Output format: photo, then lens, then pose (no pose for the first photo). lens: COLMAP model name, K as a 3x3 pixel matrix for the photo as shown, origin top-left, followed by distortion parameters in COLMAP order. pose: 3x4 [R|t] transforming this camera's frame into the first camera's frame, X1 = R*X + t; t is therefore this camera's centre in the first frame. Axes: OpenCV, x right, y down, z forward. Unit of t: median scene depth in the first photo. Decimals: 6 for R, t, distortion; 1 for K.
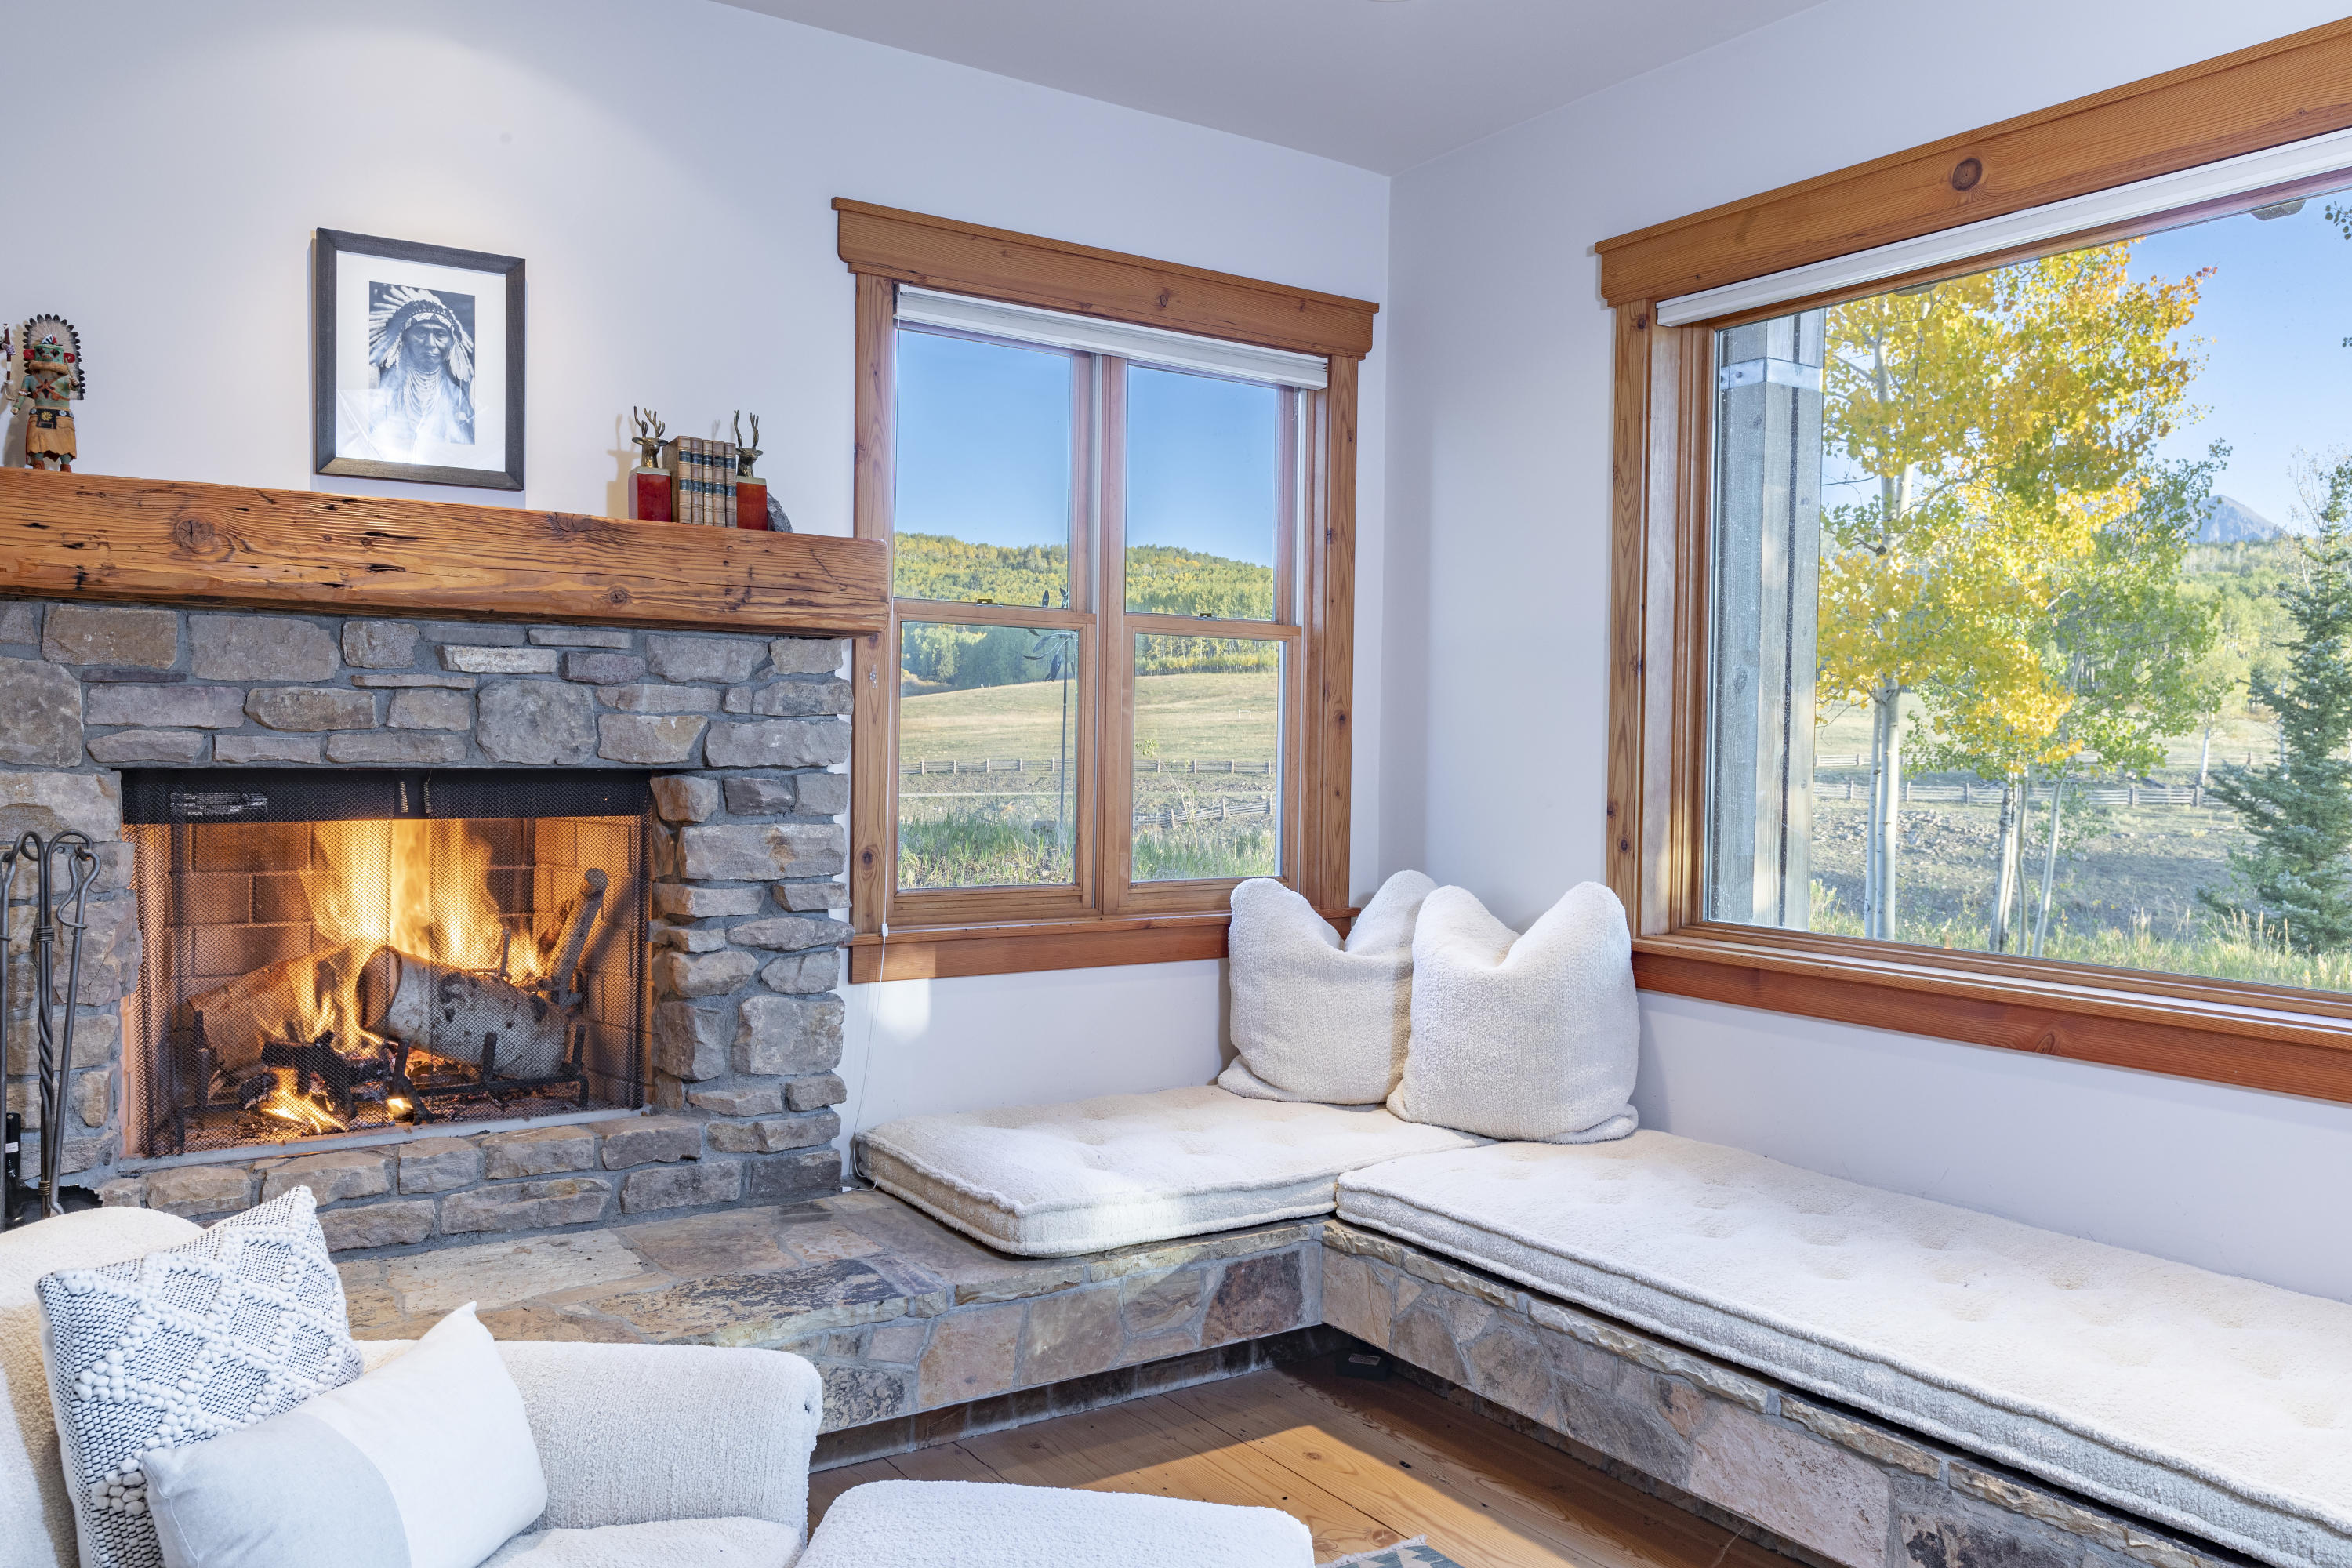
lens RADIAL K [[1787.9, 0, 1176.0], [0, 1787.9, 775.6], [0, 0, 1]] dist [0.010140, 0.005511]
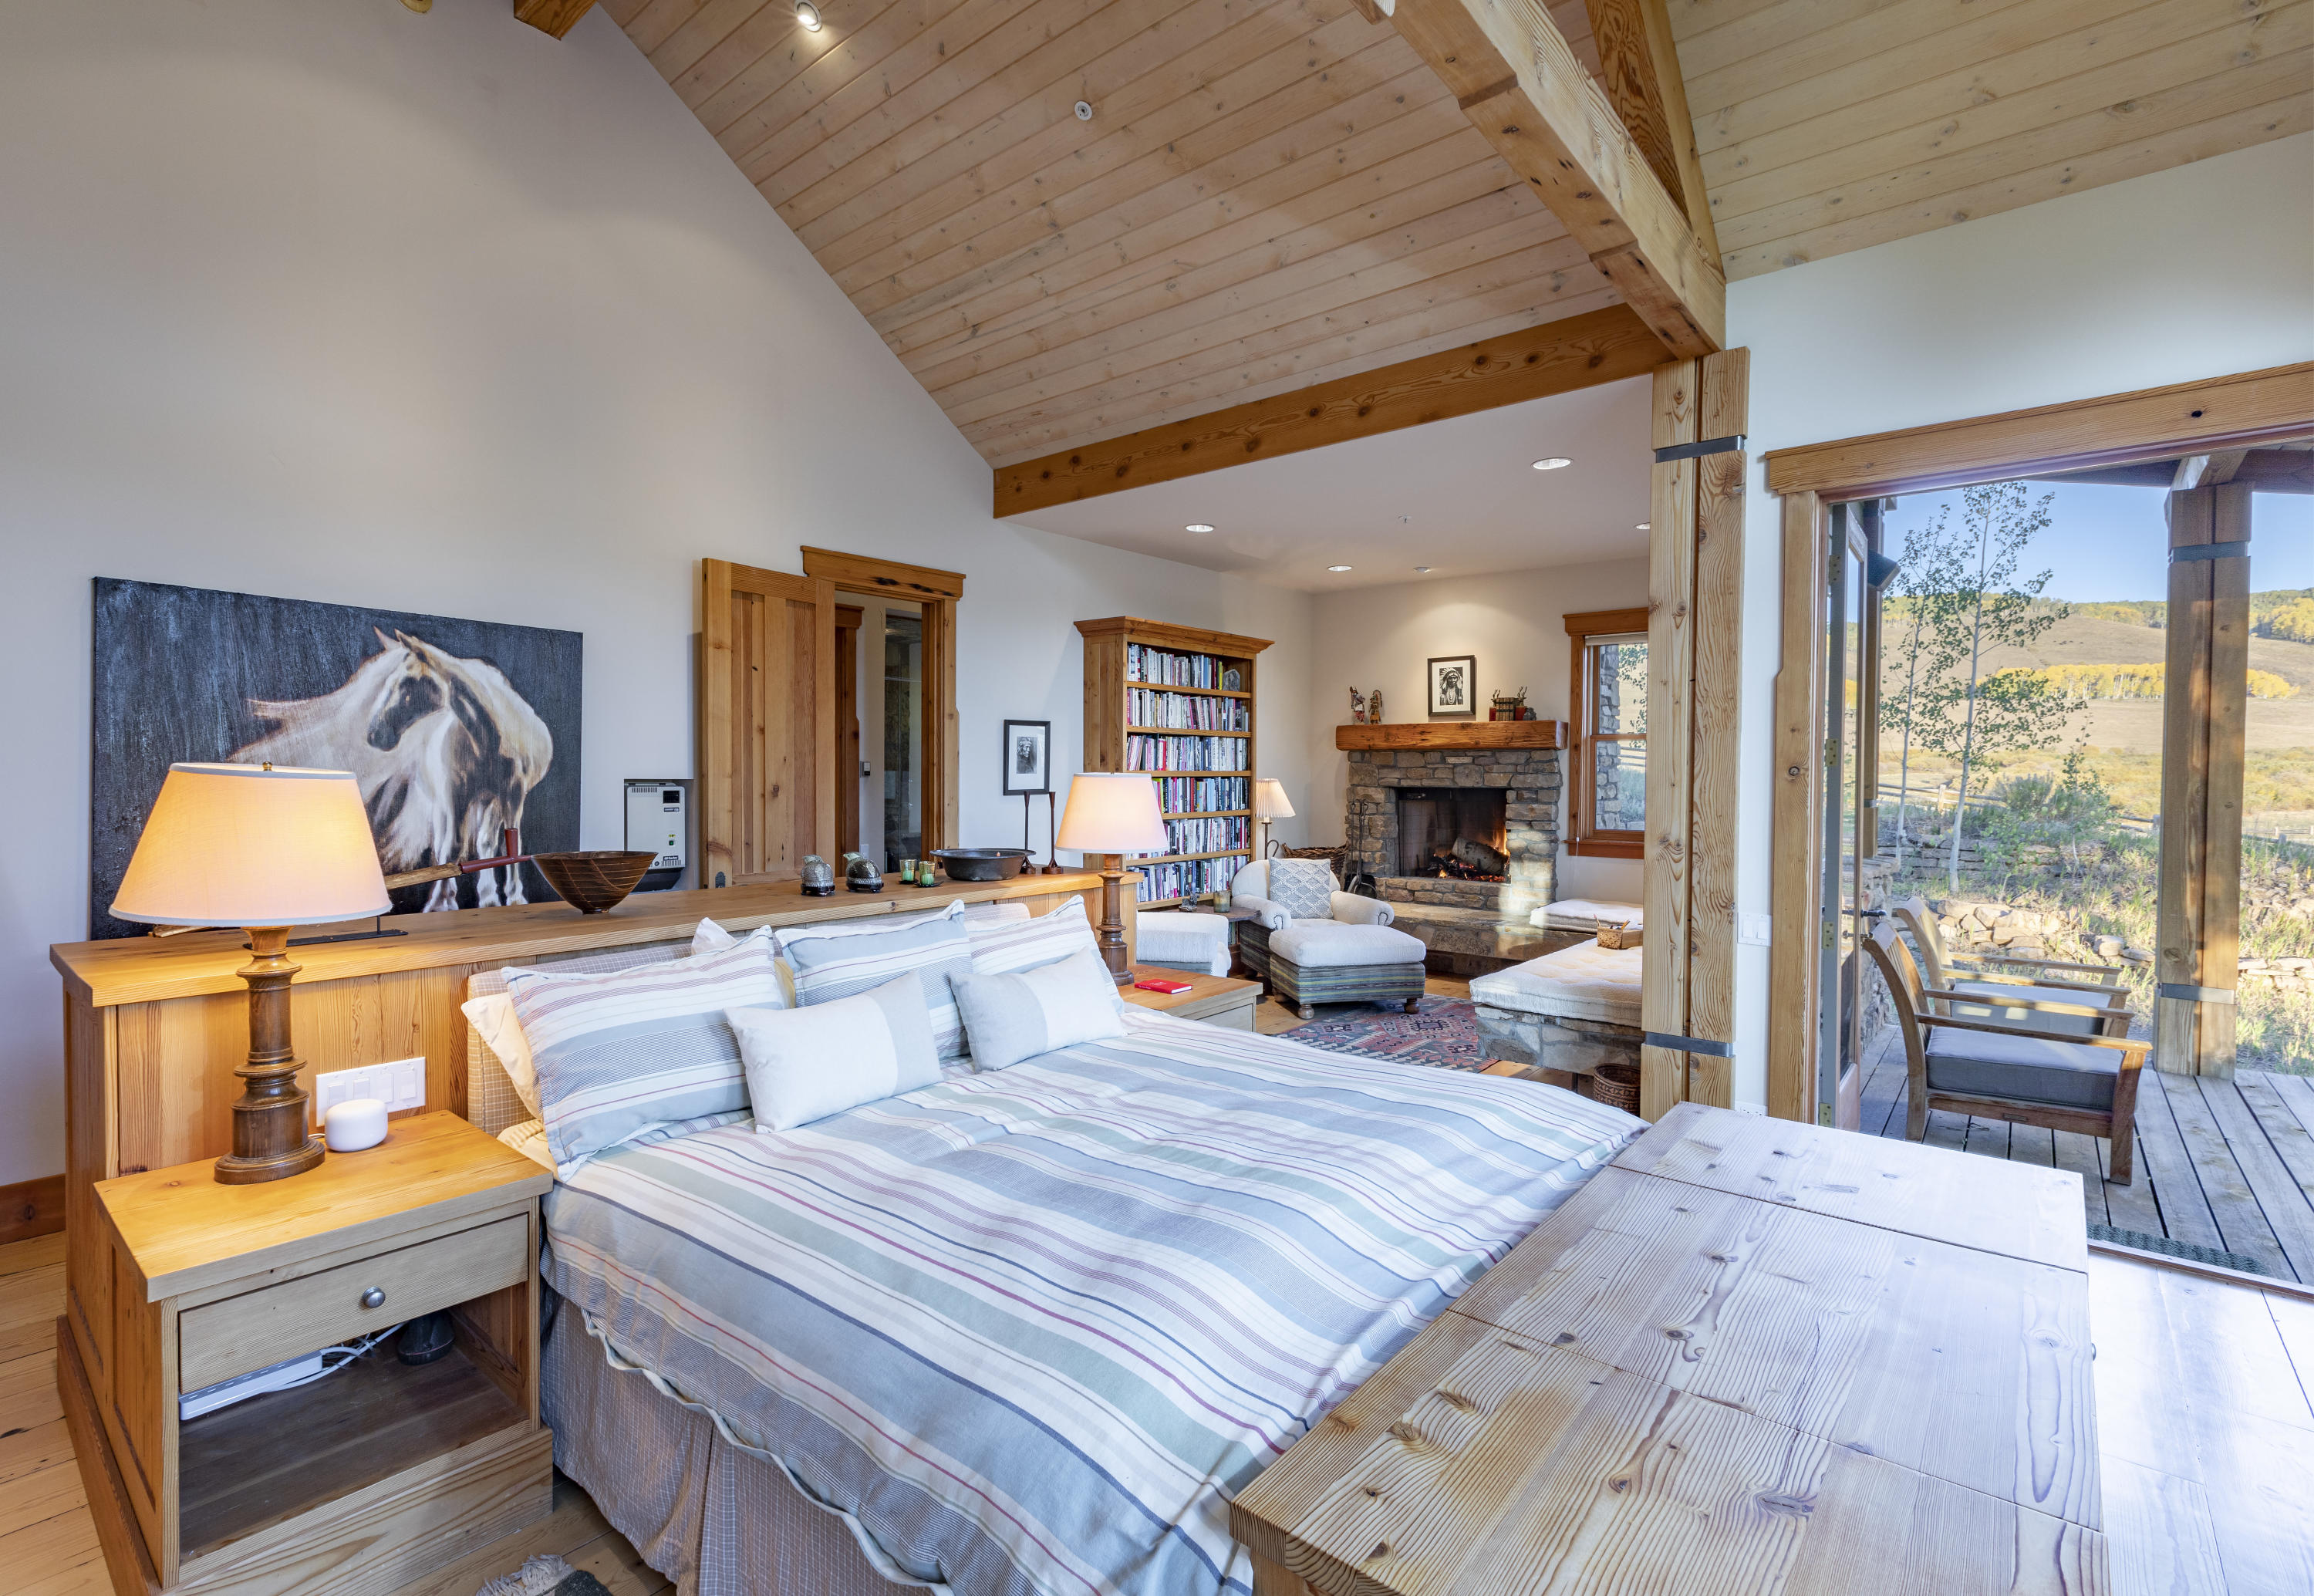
lens RADIAL K [[1071.1, 0, 1156.5], [0, 1071.1, 796.7], [0, 0, 1]] dist [-0.000045, -0.000002]
pose [[0.295010, 0.004685, -0.955483, 1.689948], [-0.020229, 0.999794, -0.001343, 0.032176], [0.955280, 0.019724, 0.295044, -0.329025]]
